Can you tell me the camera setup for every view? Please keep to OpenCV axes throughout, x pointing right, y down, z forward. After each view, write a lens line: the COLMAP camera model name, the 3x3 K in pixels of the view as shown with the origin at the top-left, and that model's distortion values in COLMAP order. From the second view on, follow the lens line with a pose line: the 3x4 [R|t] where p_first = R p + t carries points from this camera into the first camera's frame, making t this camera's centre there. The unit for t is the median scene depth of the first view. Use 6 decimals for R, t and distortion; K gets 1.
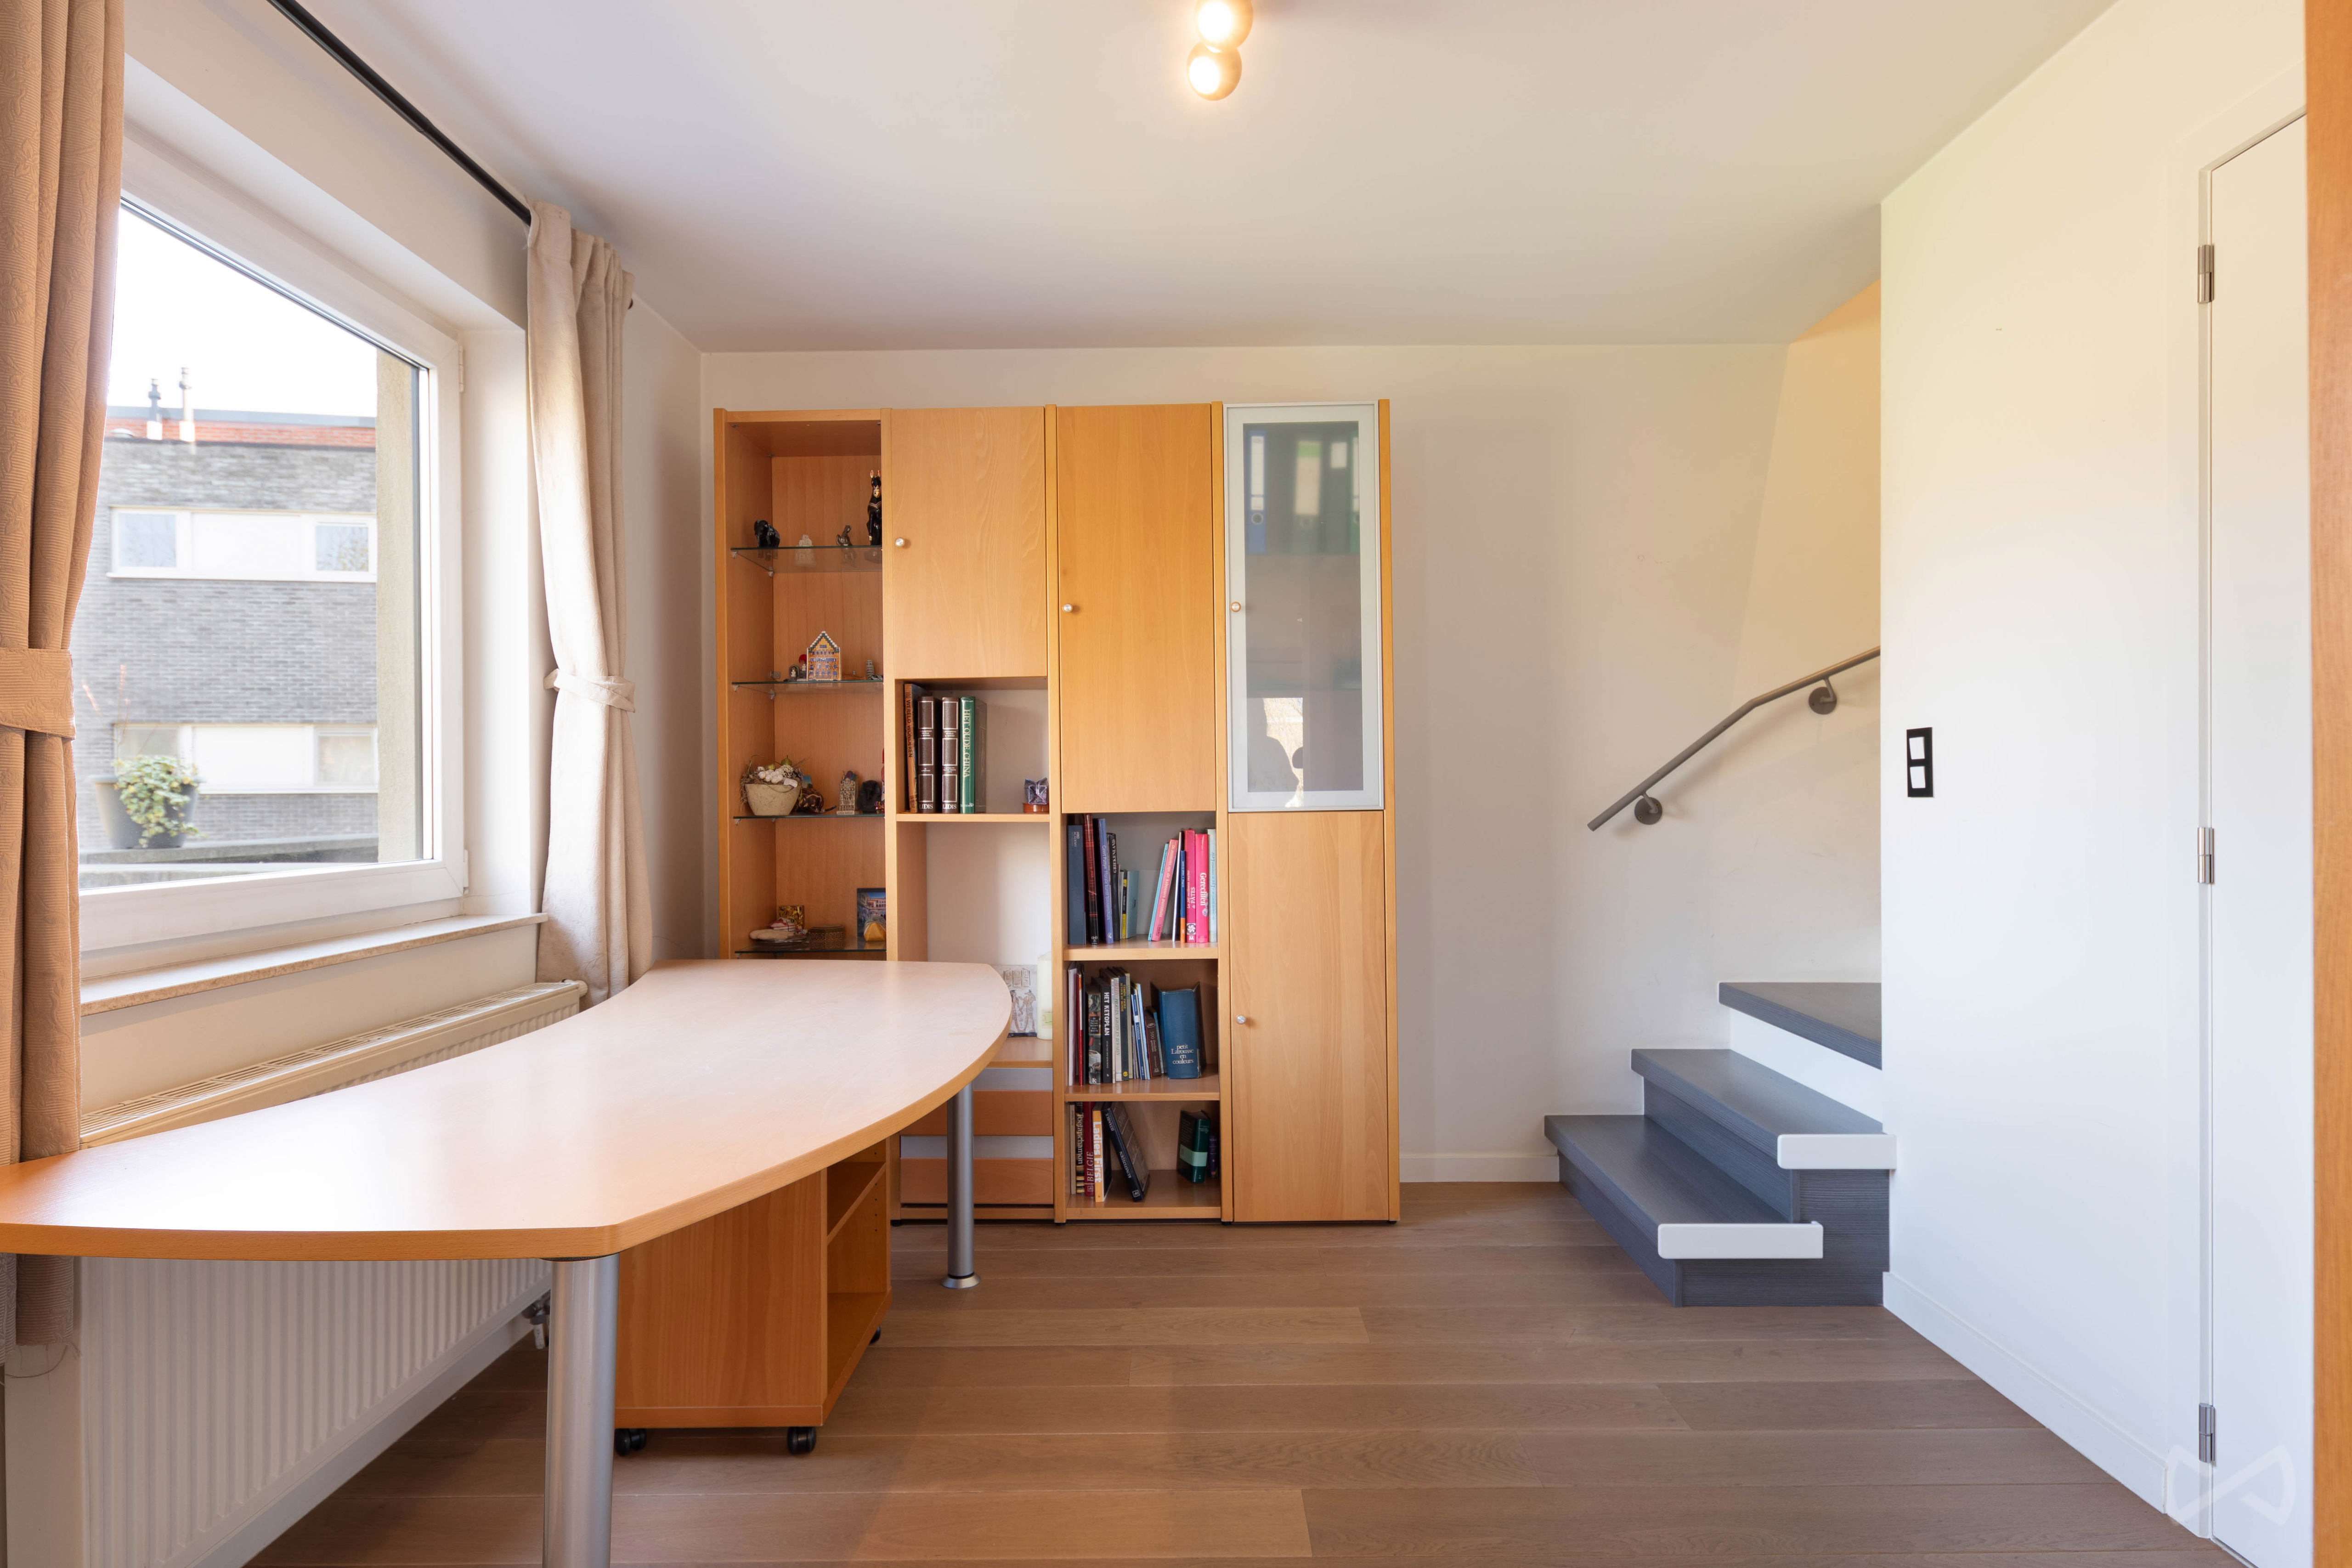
lens RADIAL K [[1284.5, 0, 1183.4], [0, 1284.5, 796.8], [0, 0, 1]] dist [0.000765, 0.000271]
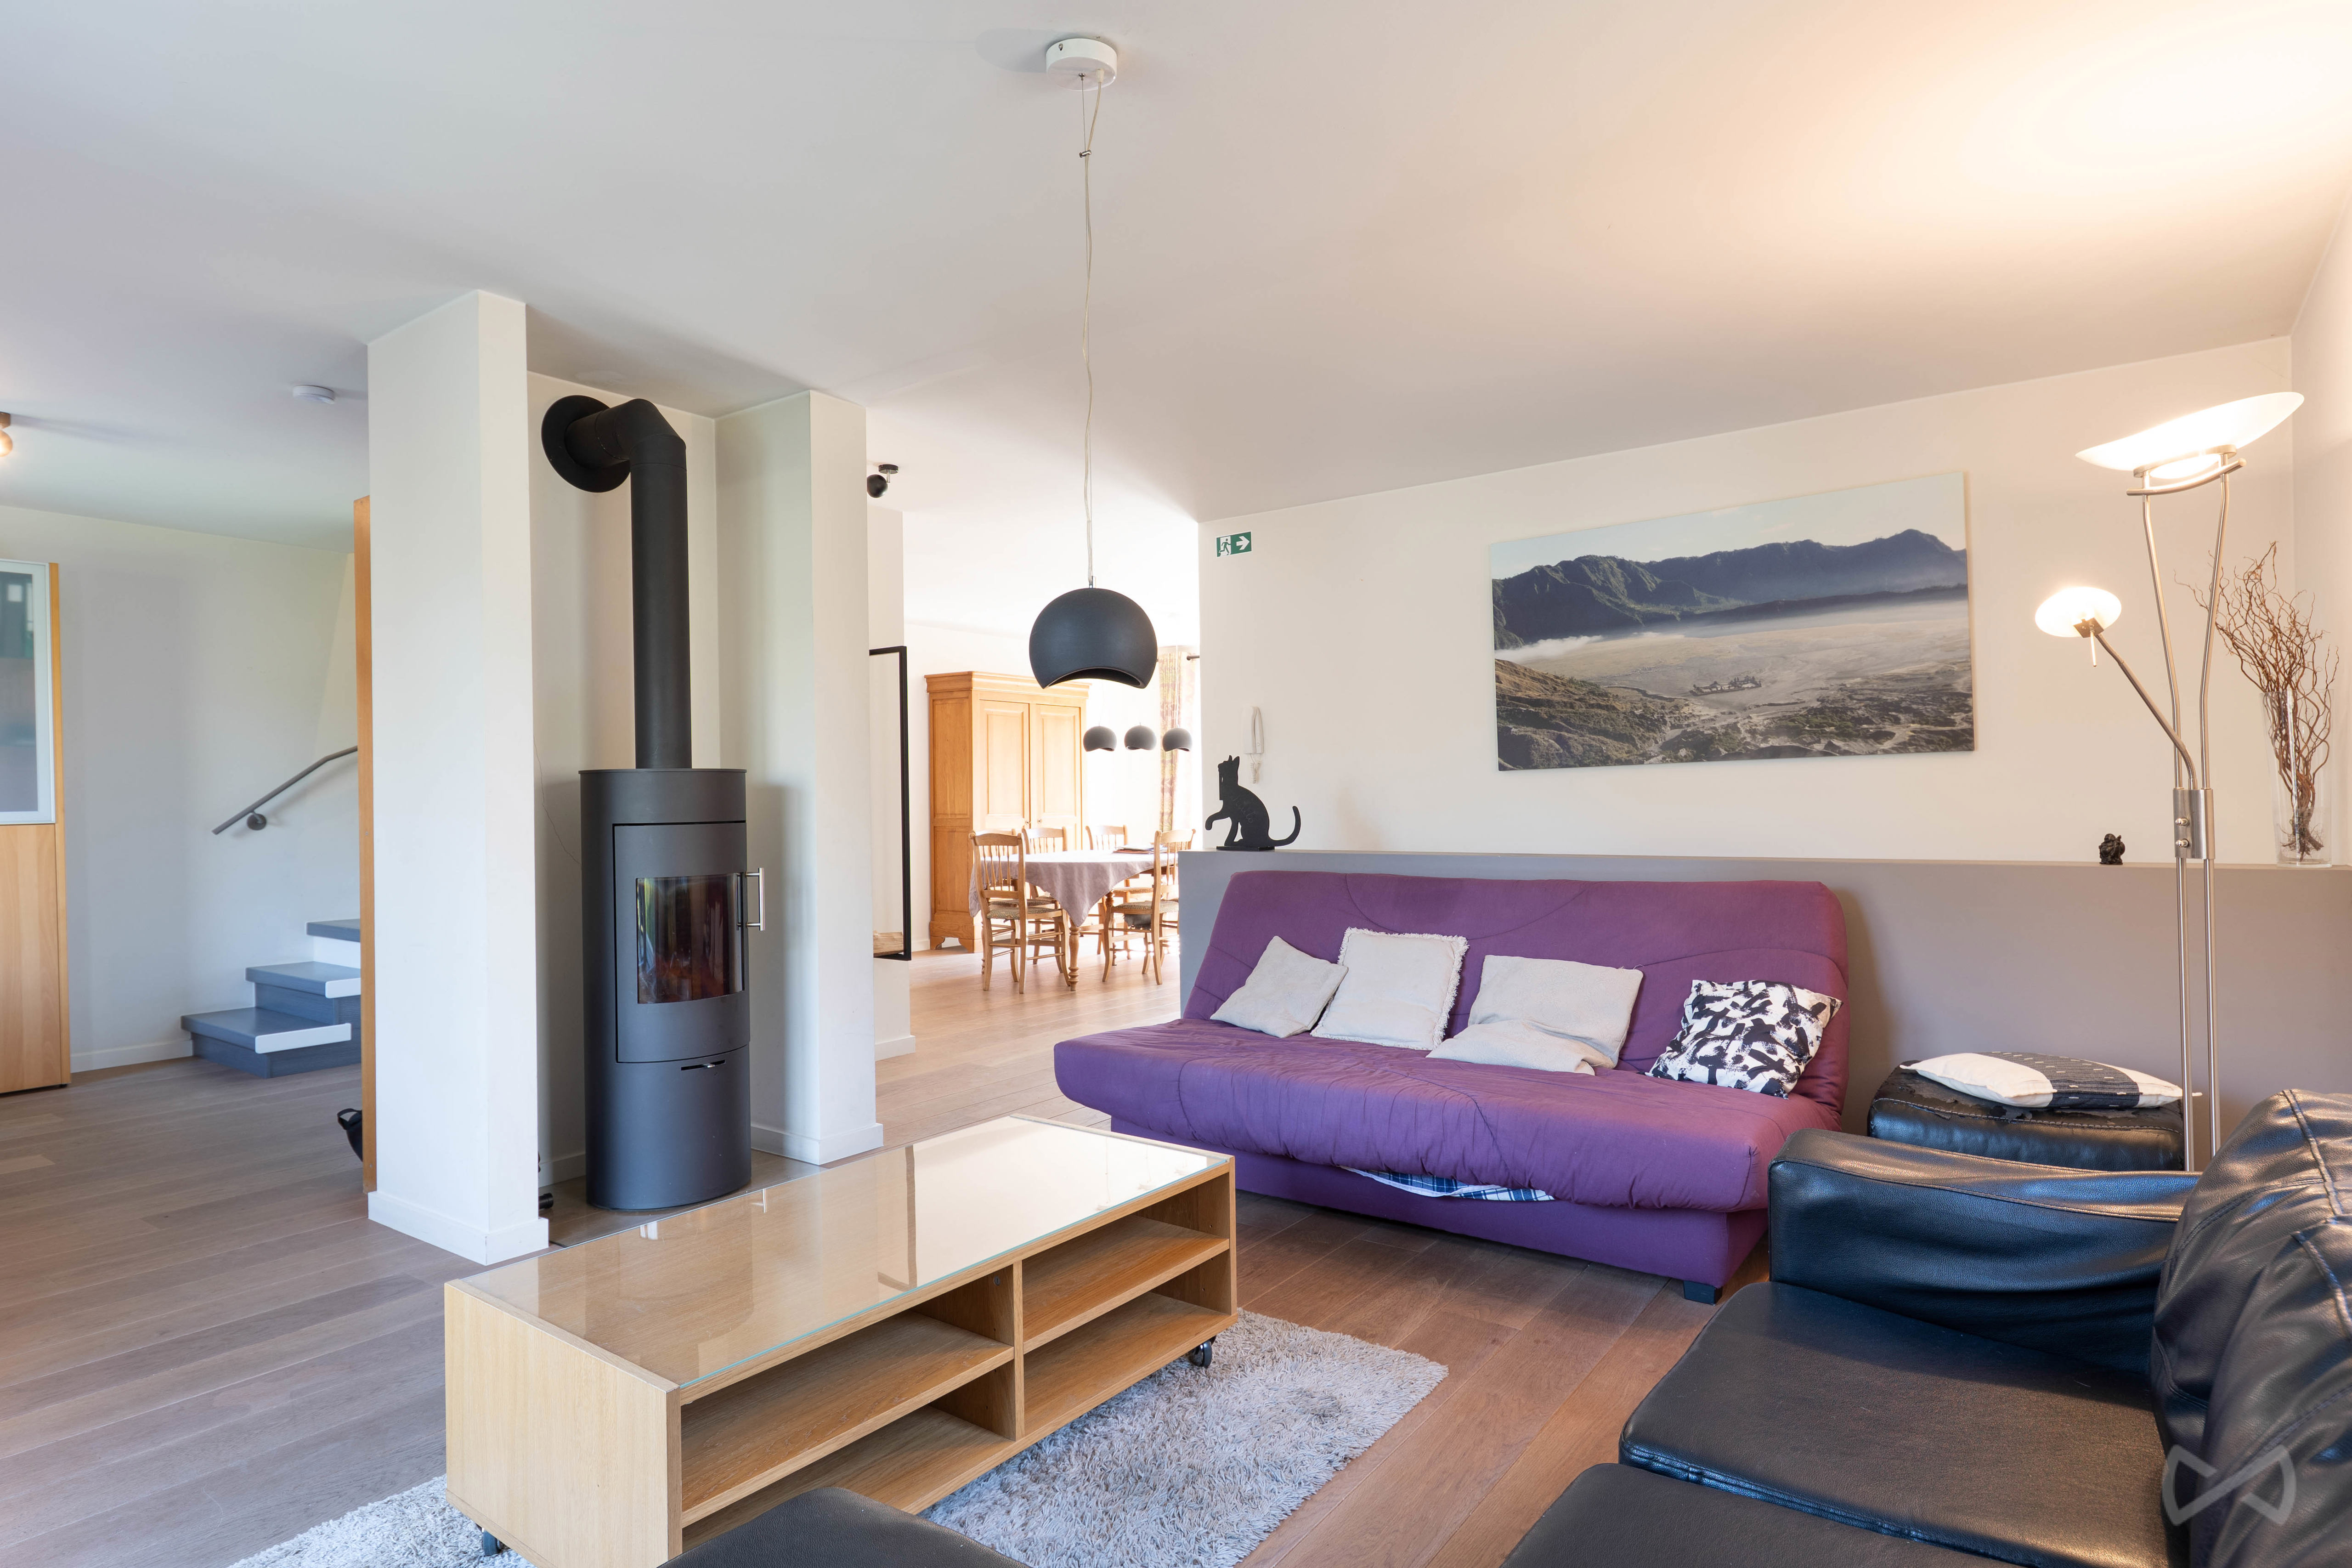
lens RADIAL K [[1284.5, 0, 1183.4], [0, 1284.5, 796.8], [0, 0, 1]] dist [0.000765, 0.000271]
pose [[0.590411, -0.002281, 0.807099, -0.282616], [0.014194, 0.999871, -0.007557, 0.008580], [-0.806978, 0.015918, 0.590367, -0.986574]]
